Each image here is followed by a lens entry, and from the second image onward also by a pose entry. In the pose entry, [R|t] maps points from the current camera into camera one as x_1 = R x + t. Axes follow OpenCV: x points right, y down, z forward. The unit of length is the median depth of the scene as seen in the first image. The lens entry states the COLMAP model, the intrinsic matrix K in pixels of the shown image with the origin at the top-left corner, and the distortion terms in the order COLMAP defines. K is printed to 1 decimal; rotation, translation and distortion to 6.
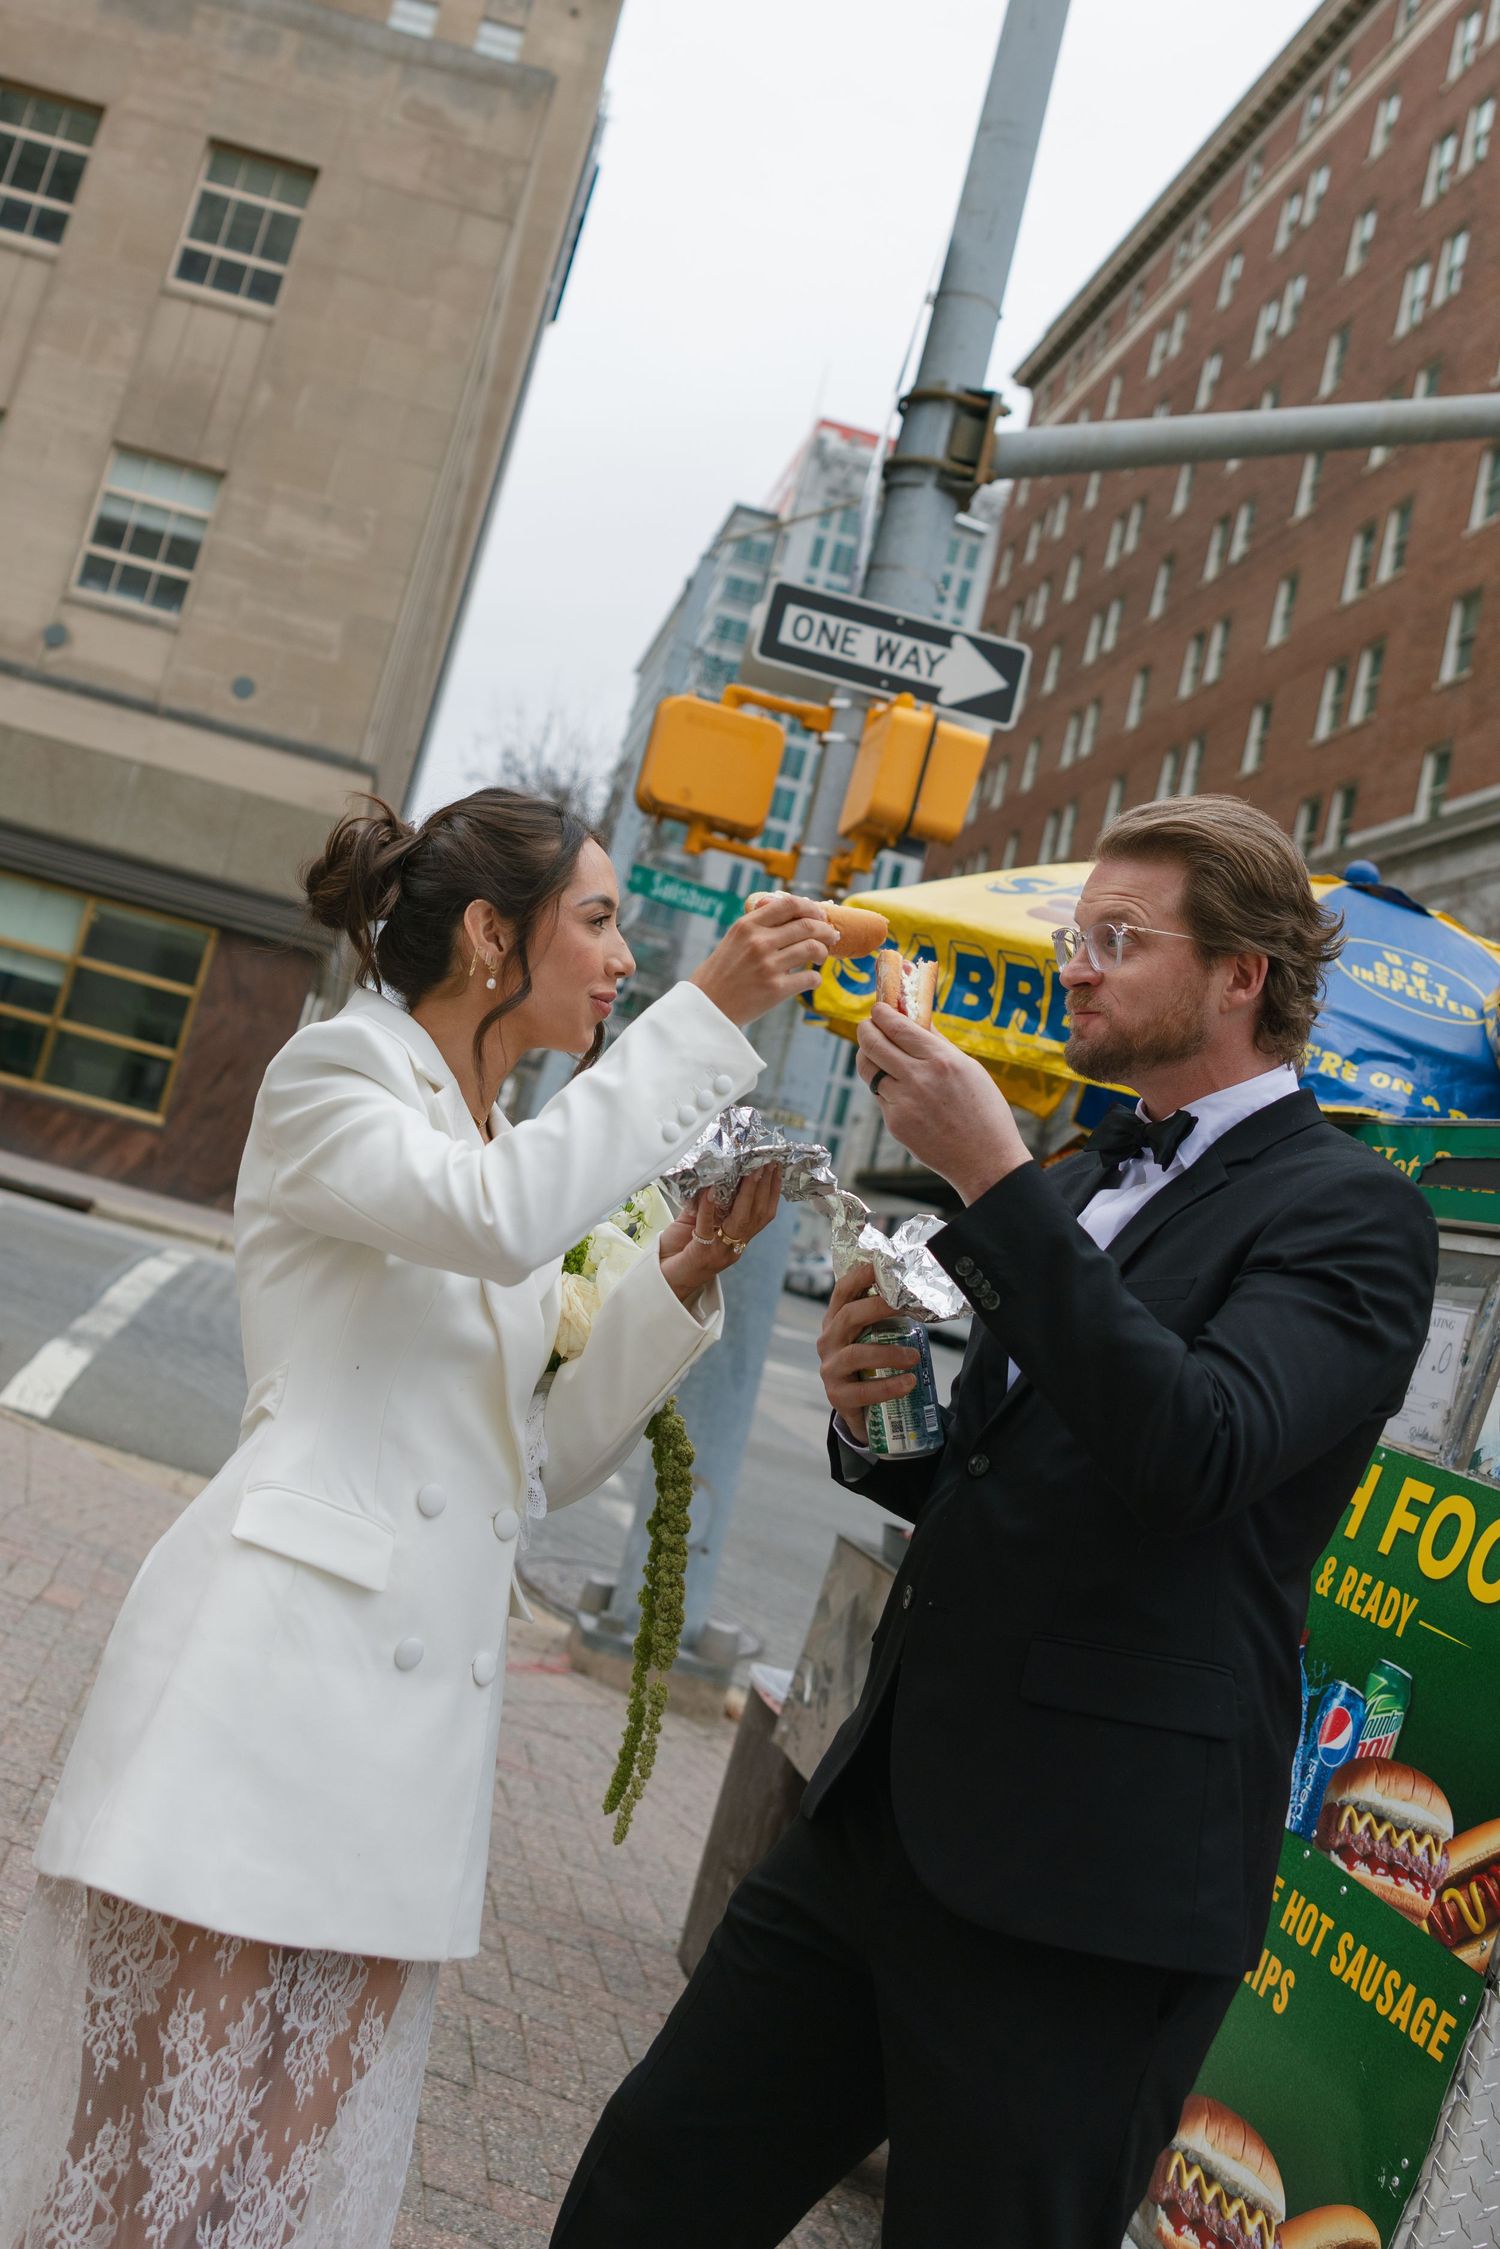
lens RADIAL K [[1813.5, 0, 748.0], [0, 1813.5, 941.6], [0, 0, 1]] dist [0.005432, -0.010075]
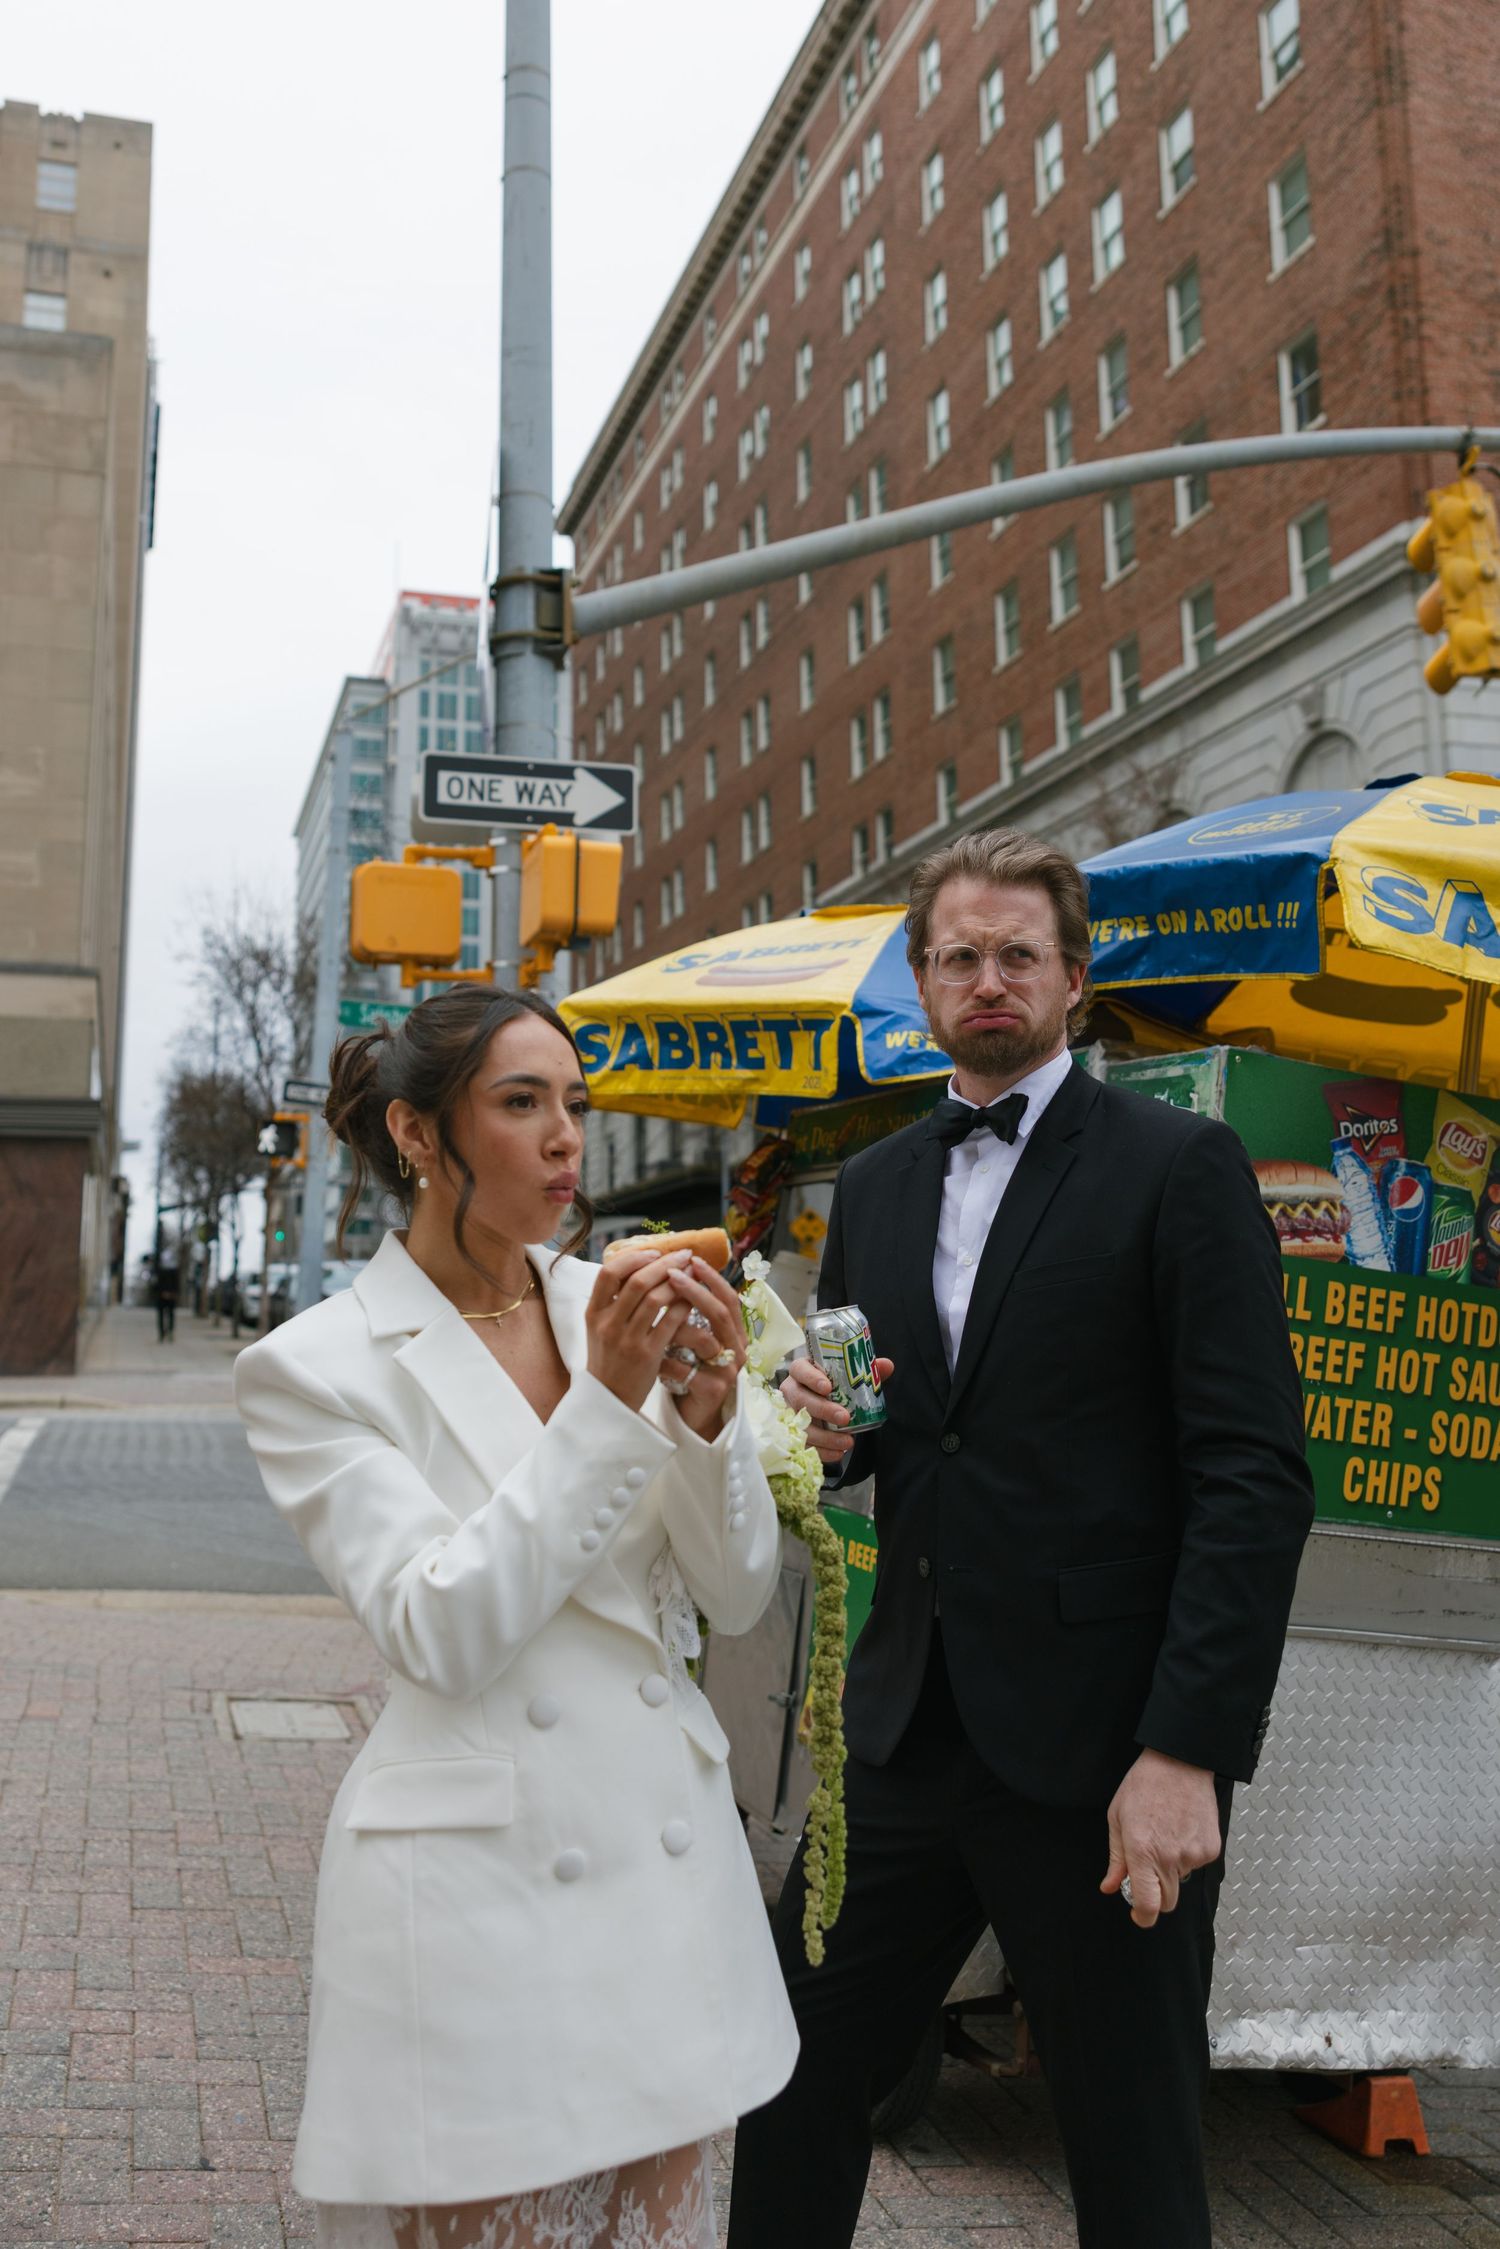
lens RADIAL K [[1909.6, 0, 750.0], [0, 1909.6, 1124.5], [0, 0, 1]] dist [0.004708, -0.001725]
pose [[0.943137, -0.239500, 0.230504, -0.117097], [0.216338, 0.968744, 0.121378, -0.057826], [-0.252370, -0.064609, 0.965471, -0.272176]]
